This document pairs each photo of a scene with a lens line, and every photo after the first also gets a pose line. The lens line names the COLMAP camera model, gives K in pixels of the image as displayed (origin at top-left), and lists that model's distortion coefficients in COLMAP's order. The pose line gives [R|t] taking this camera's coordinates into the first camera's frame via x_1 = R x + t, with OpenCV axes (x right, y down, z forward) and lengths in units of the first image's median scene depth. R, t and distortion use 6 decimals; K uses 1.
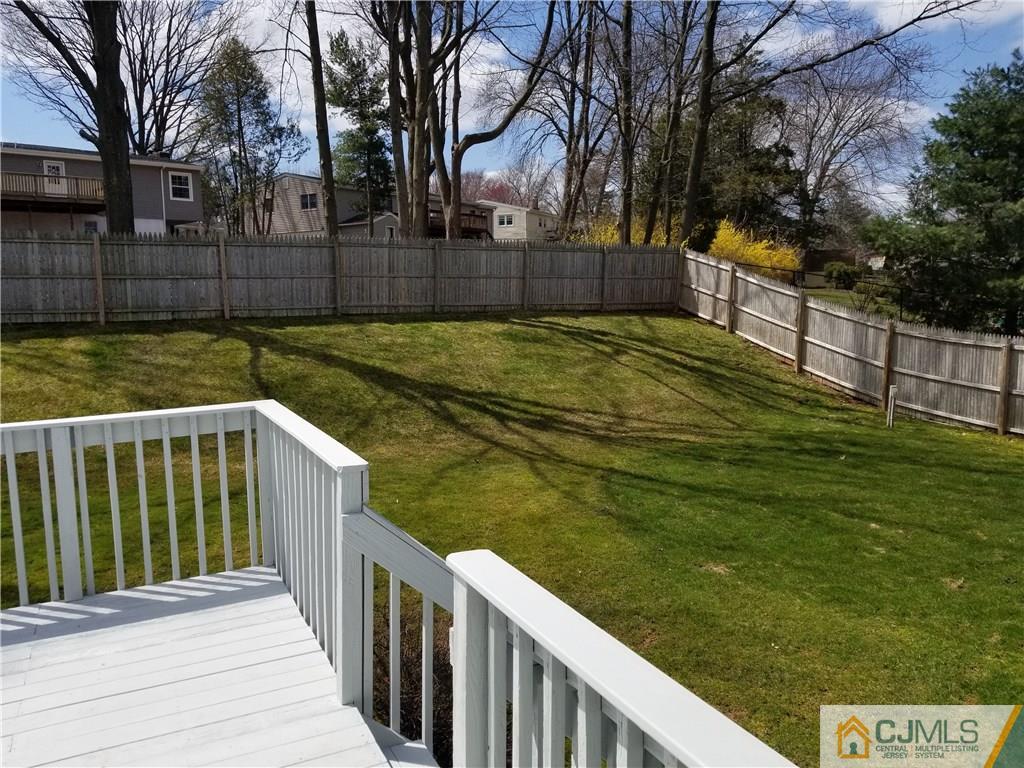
lens RADIAL K [[860.7, 0, 514.5], [0, 860.7, 385.5], [0, 0, 1]] dist [0.067652, -0.075574]
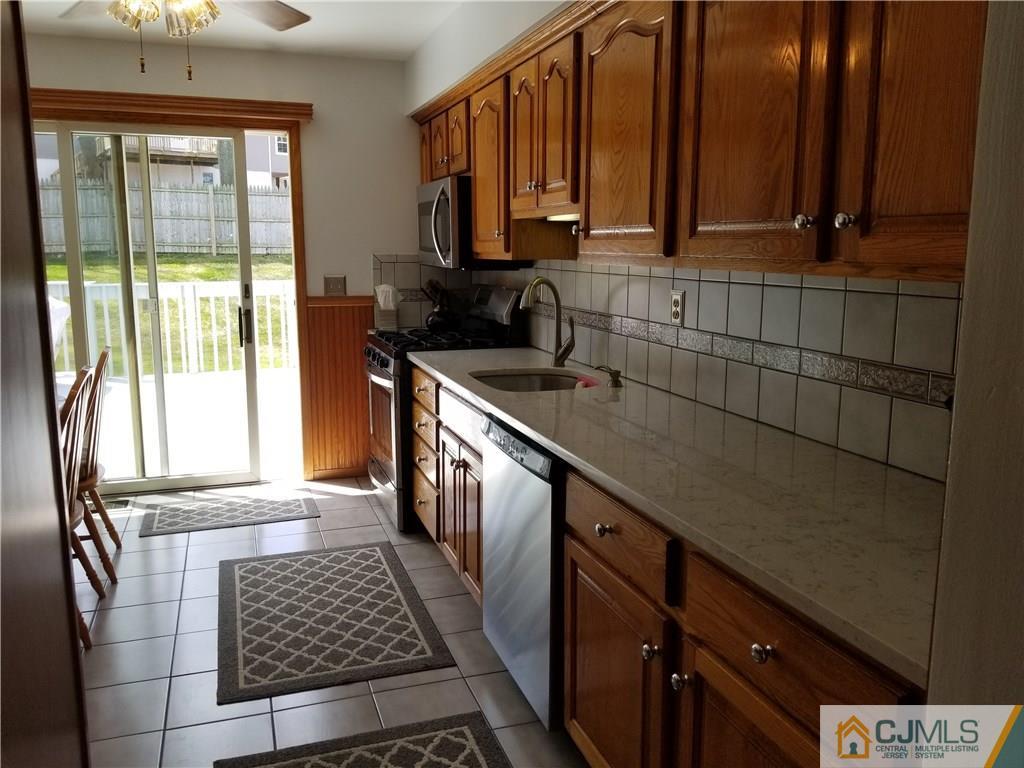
lens RADIAL K [[860.7, 0, 512.9], [0, 860.7, 384.9], [0, 0, 1]] dist [0.067652, -0.075574]
pose [[0.992998, 0.039463, -0.111346, 0.112789], [-0.033846, 0.998079, 0.051887, 0.036835], [0.113179, -0.047755, 0.992426, -0.227618]]
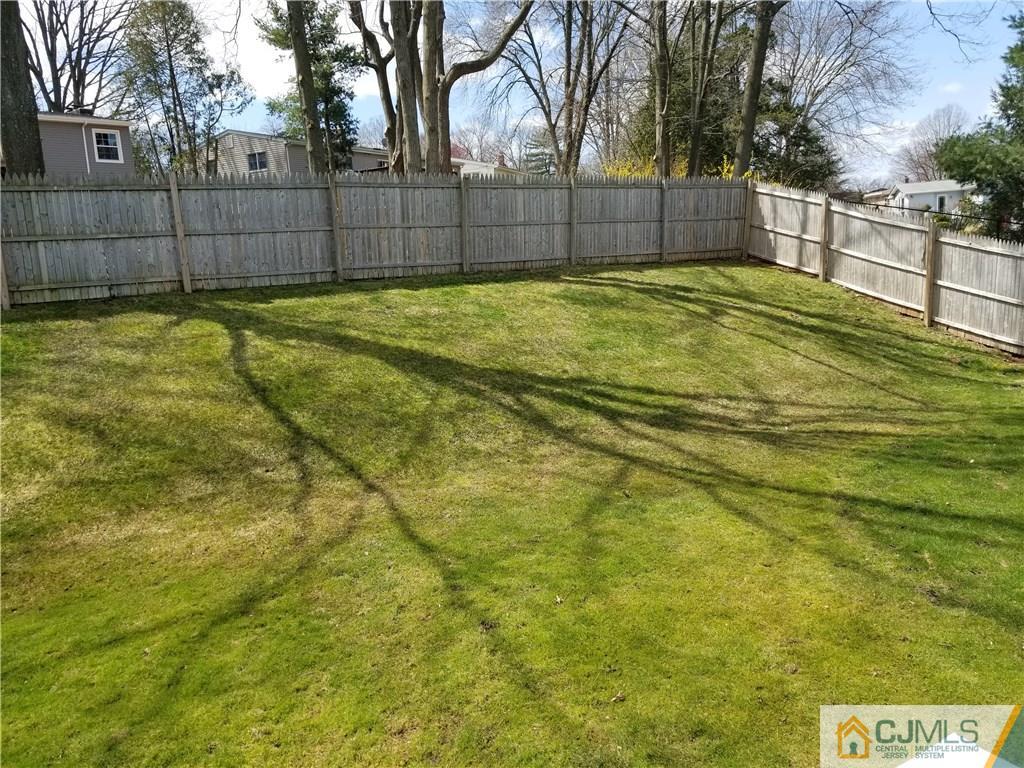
lens RADIAL K [[860.7, 0, 538.6], [0, 860.7, 389.2], [0, 0, 1]] dist [0.067652, -0.075574]
pose [[0.995472, -0.056509, 0.076430, -0.097988], [0.053149, 0.997558, 0.045305, -0.013665], [-0.078803, -0.041037, 0.996045, 0.245466]]
